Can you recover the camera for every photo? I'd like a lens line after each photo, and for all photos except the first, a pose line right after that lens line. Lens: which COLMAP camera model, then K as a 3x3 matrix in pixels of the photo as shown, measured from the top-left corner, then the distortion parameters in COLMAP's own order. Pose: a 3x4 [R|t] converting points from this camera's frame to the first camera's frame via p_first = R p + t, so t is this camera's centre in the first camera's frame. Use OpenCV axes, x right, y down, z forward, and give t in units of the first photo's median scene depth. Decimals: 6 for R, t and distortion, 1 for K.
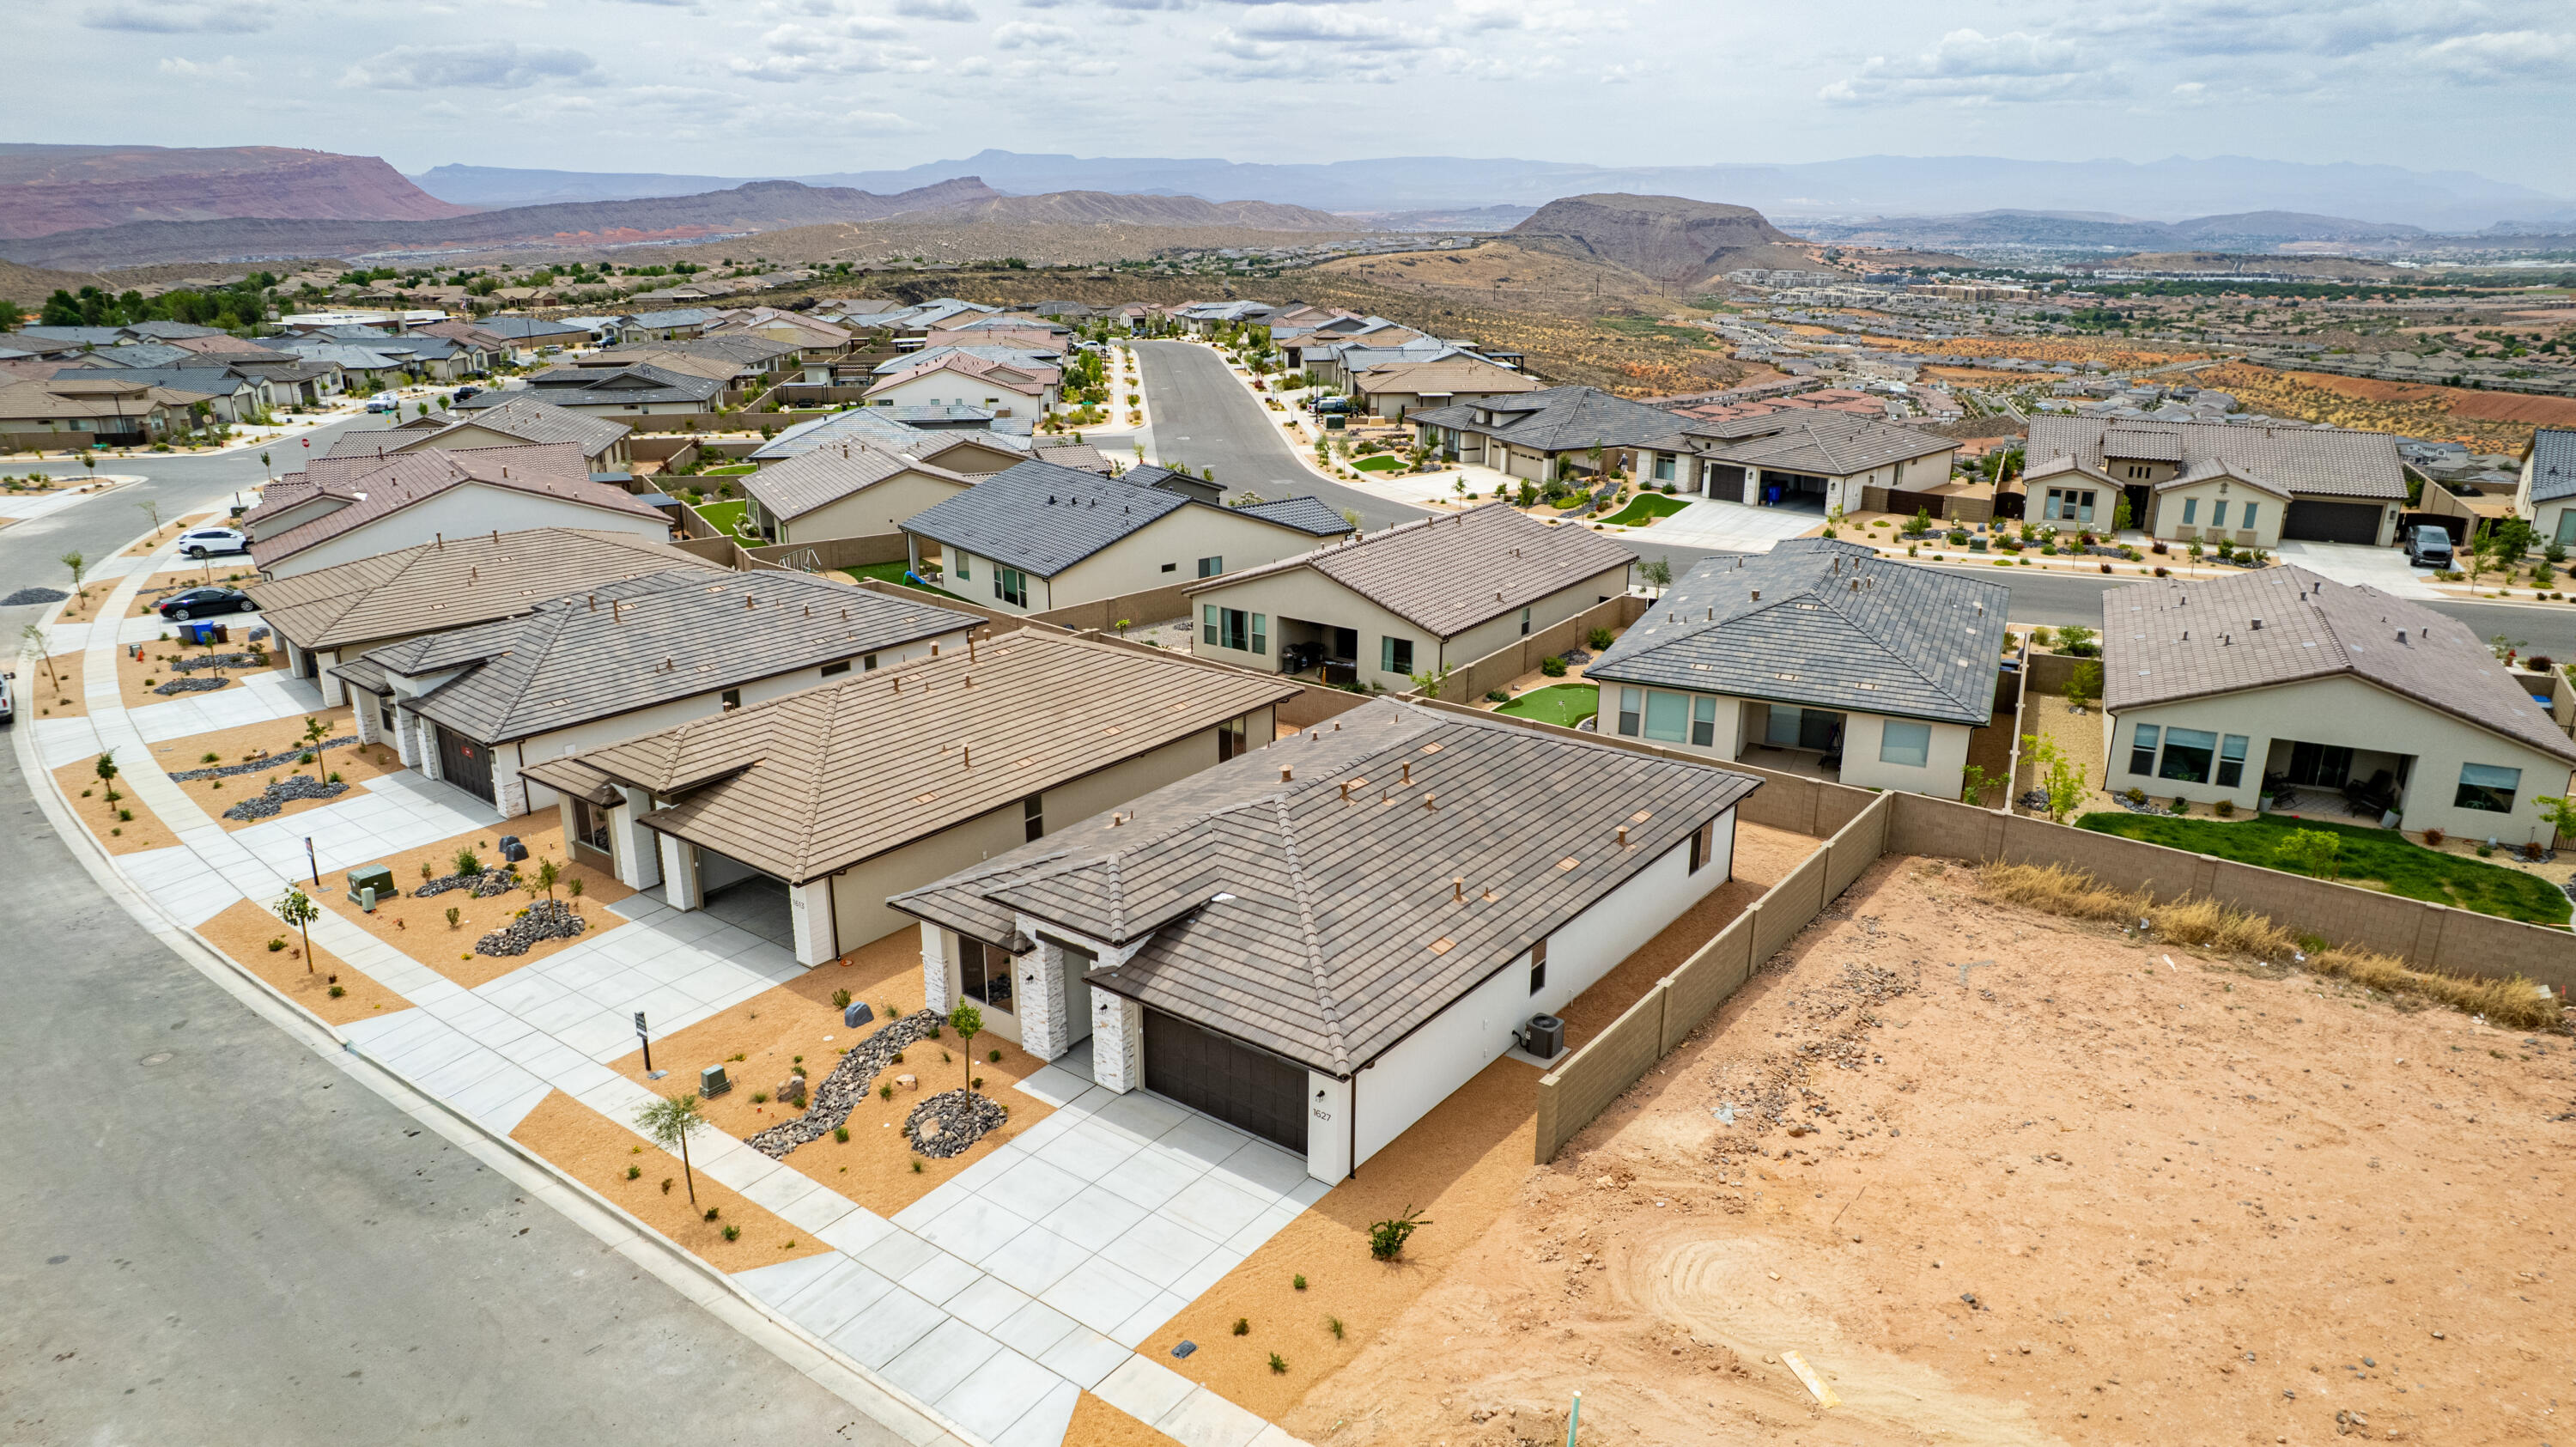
lens RADIAL K [[1648.1, 0, 1282.2], [0, 1648.1, 729.7], [0, 0, 1]] dist [-0.077743, 0.070662]
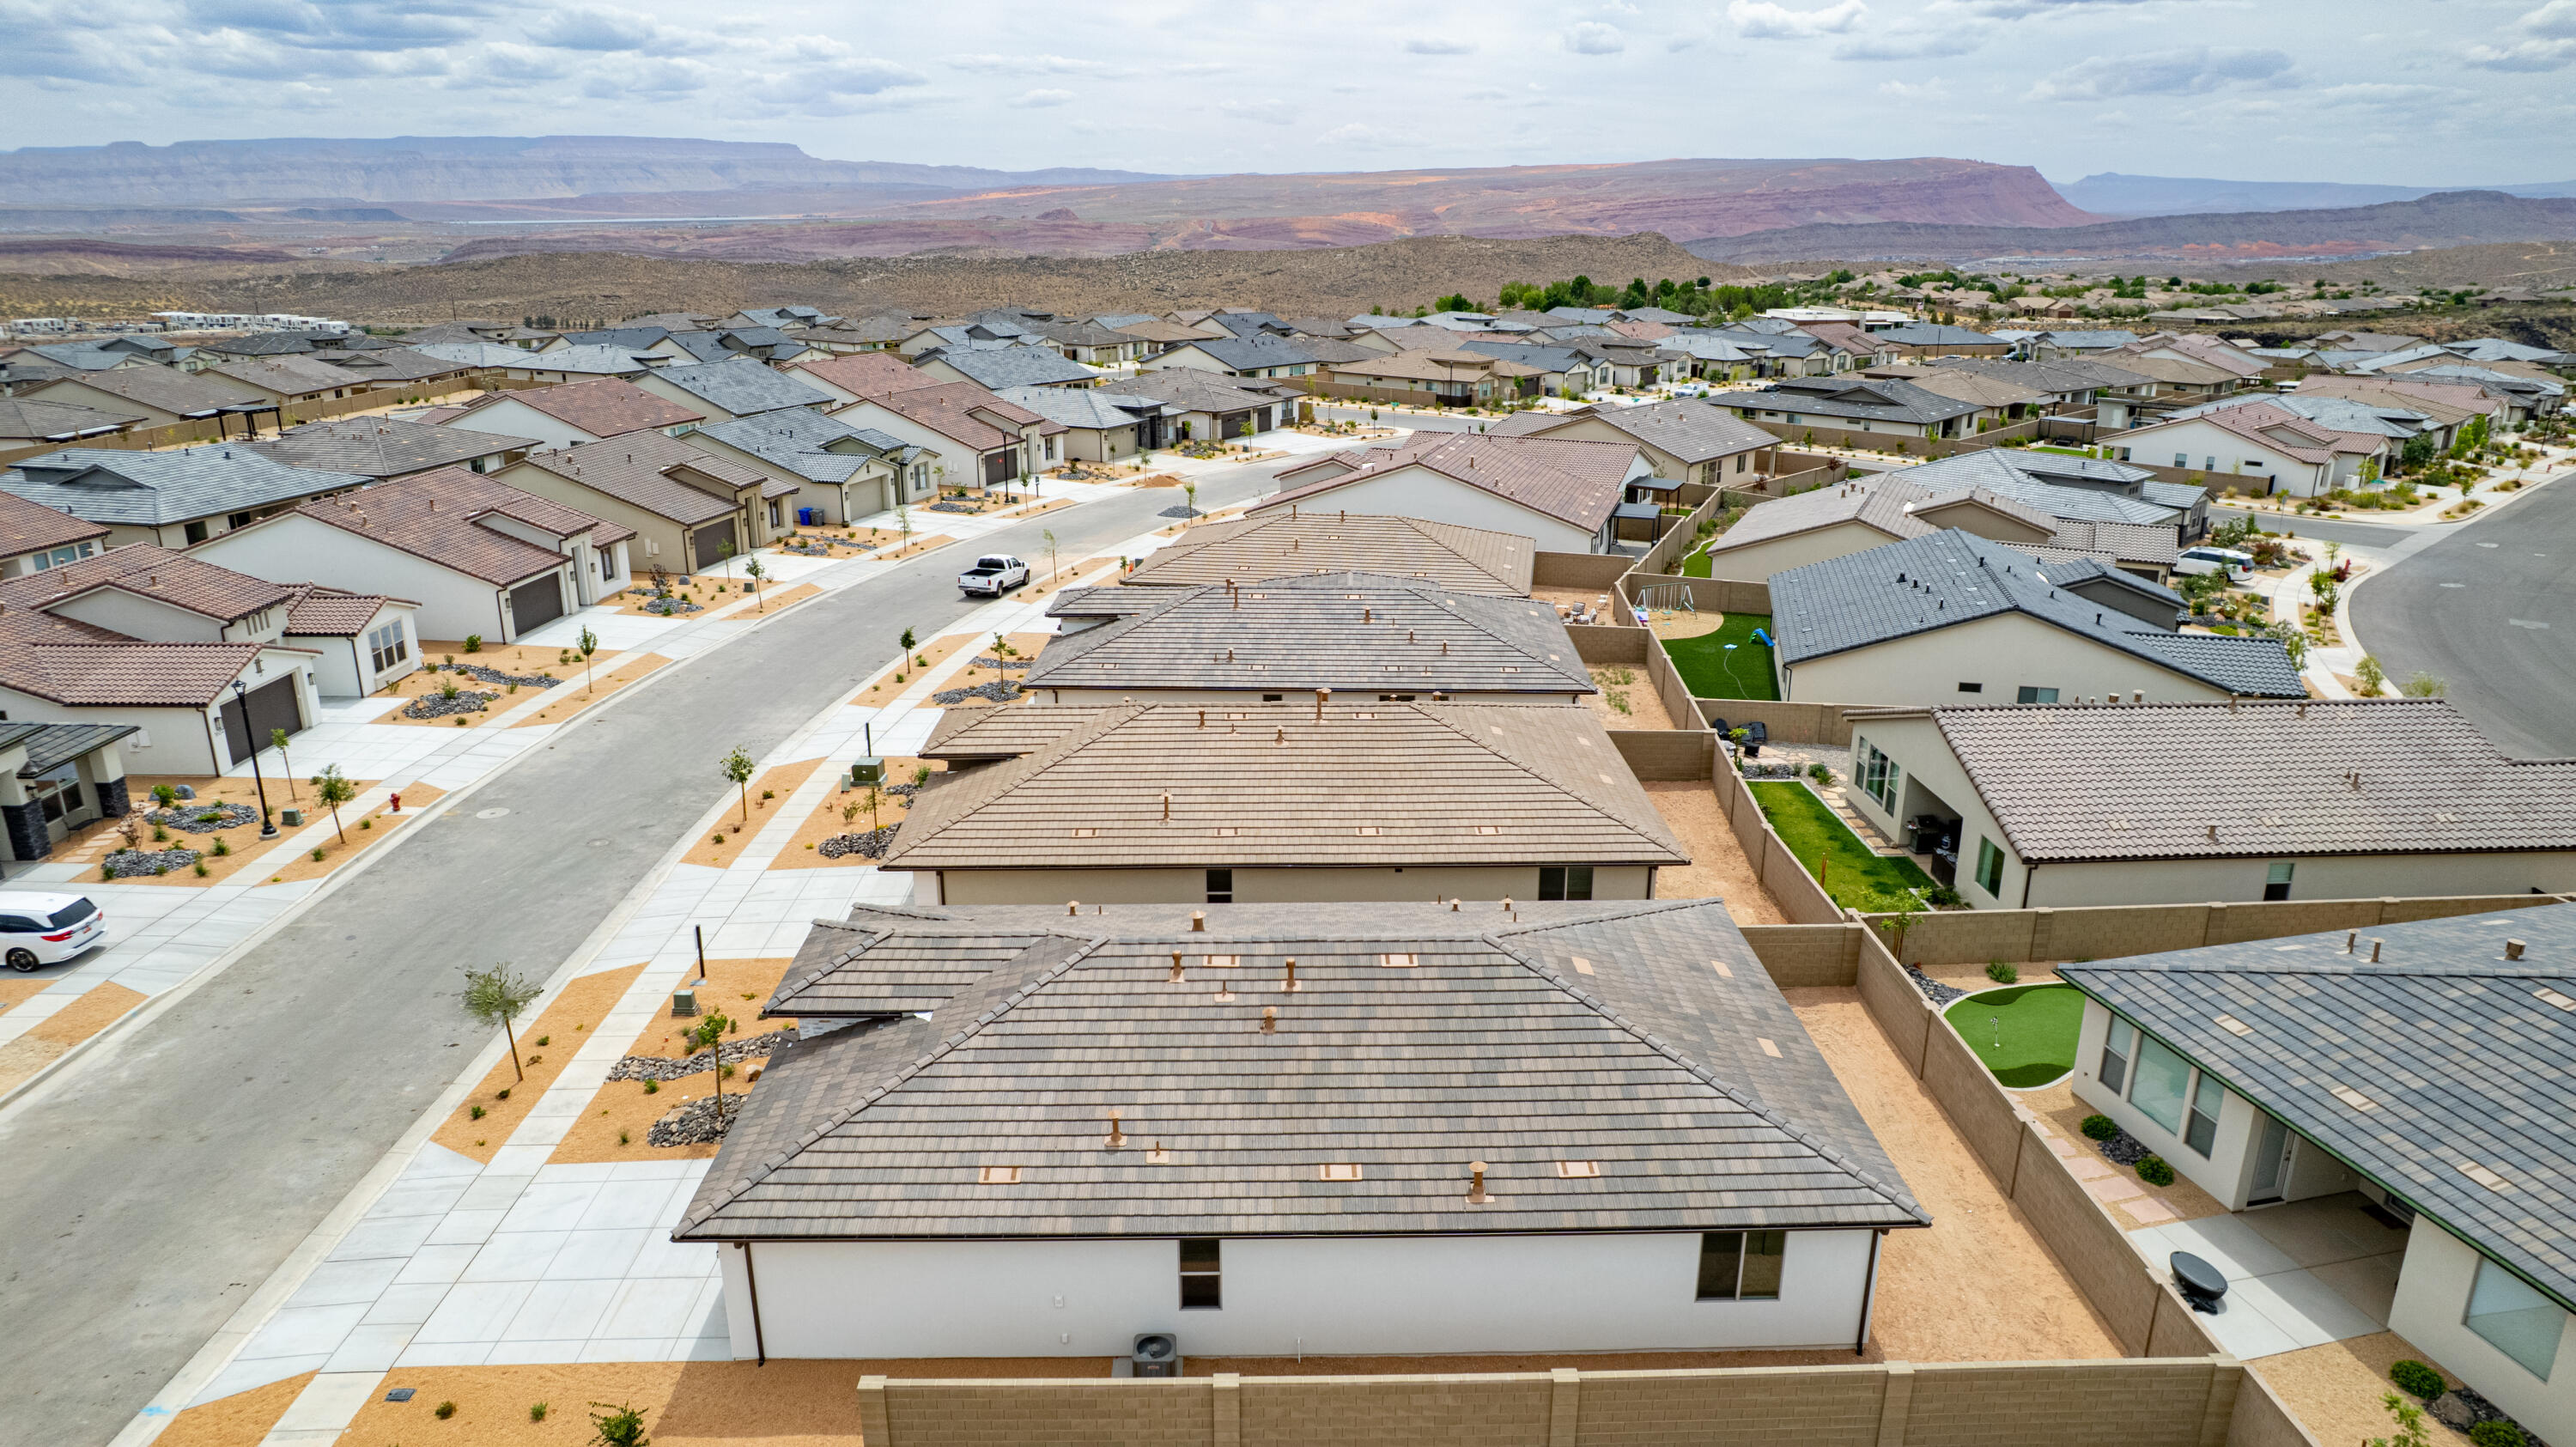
lens RADIAL K [[1648.1, 0, 1282.2], [0, 1648.1, 729.7], [0, 0, 1]] dist [-0.077743, 0.070662]
pose [[0.621183, 0.239551, -0.746155, 0.595814], [-0.243246, 0.964045, 0.106999, -0.157406], [0.744959, 0.115033, 0.657118, 0.475648]]
